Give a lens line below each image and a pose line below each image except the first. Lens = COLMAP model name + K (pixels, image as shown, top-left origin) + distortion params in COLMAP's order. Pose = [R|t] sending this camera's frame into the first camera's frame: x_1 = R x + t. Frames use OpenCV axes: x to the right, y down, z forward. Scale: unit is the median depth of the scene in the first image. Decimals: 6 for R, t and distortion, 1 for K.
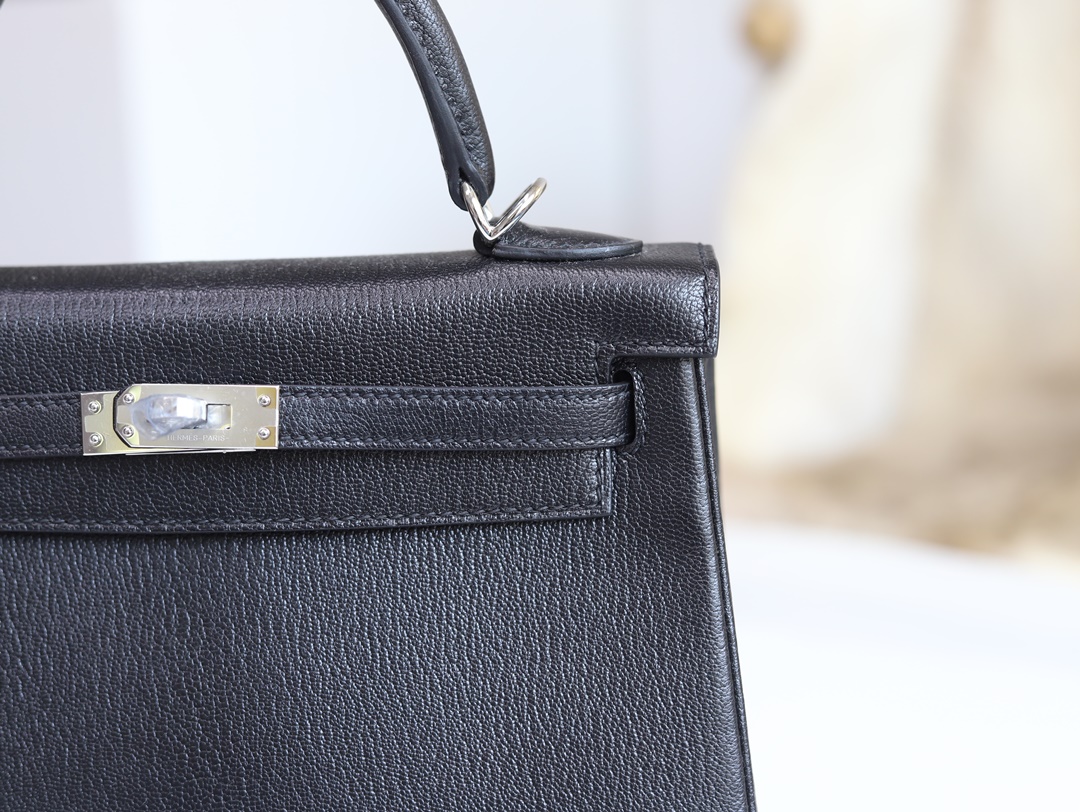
lens RADIAL K [[1596.6, 0, 534.6], [0, 1596.6, 404.6], [0, 0, 1]] dist [-0.093516, 0.000000]
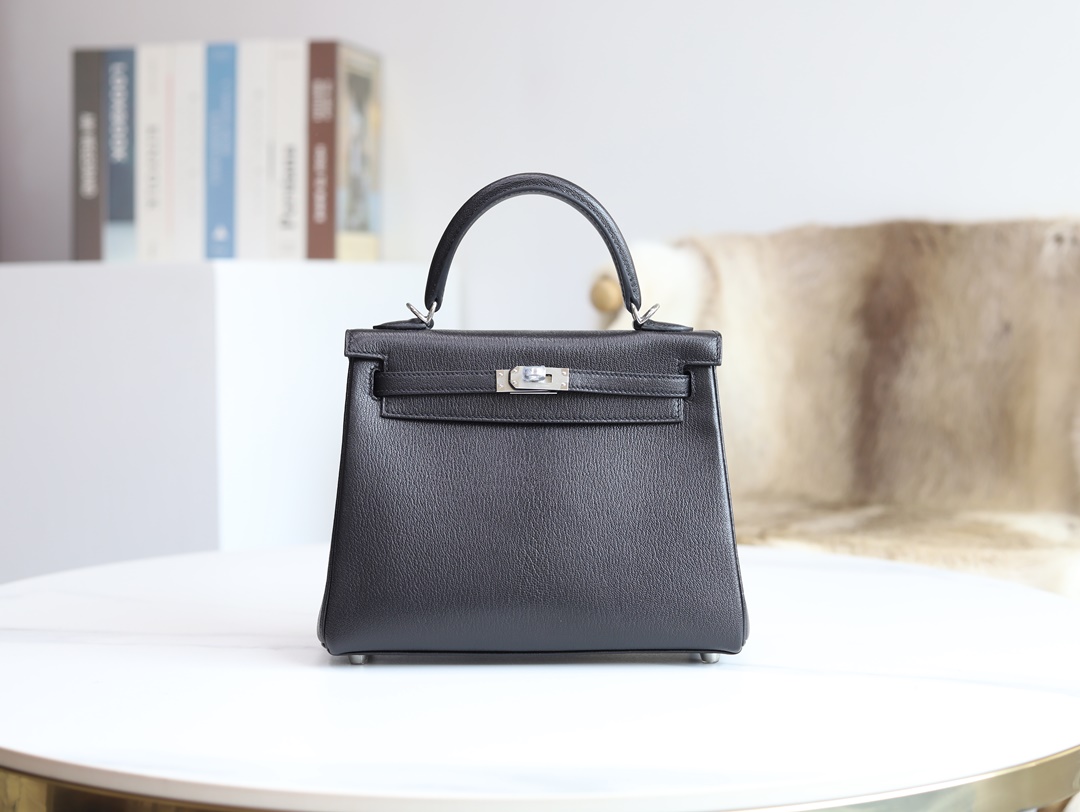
lens RADIAL K [[1542.1, 0, 532.2], [0, 1542.1, 405.9], [0, 0, 1]] dist [-0.079575, 0.000000]
pose [[0.998600, 0.030811, 0.042991, -0.331542], [-0.023792, 0.987603, -0.155157, 0.466454], [-0.047239, 0.153917, 0.986954, -1.647295]]
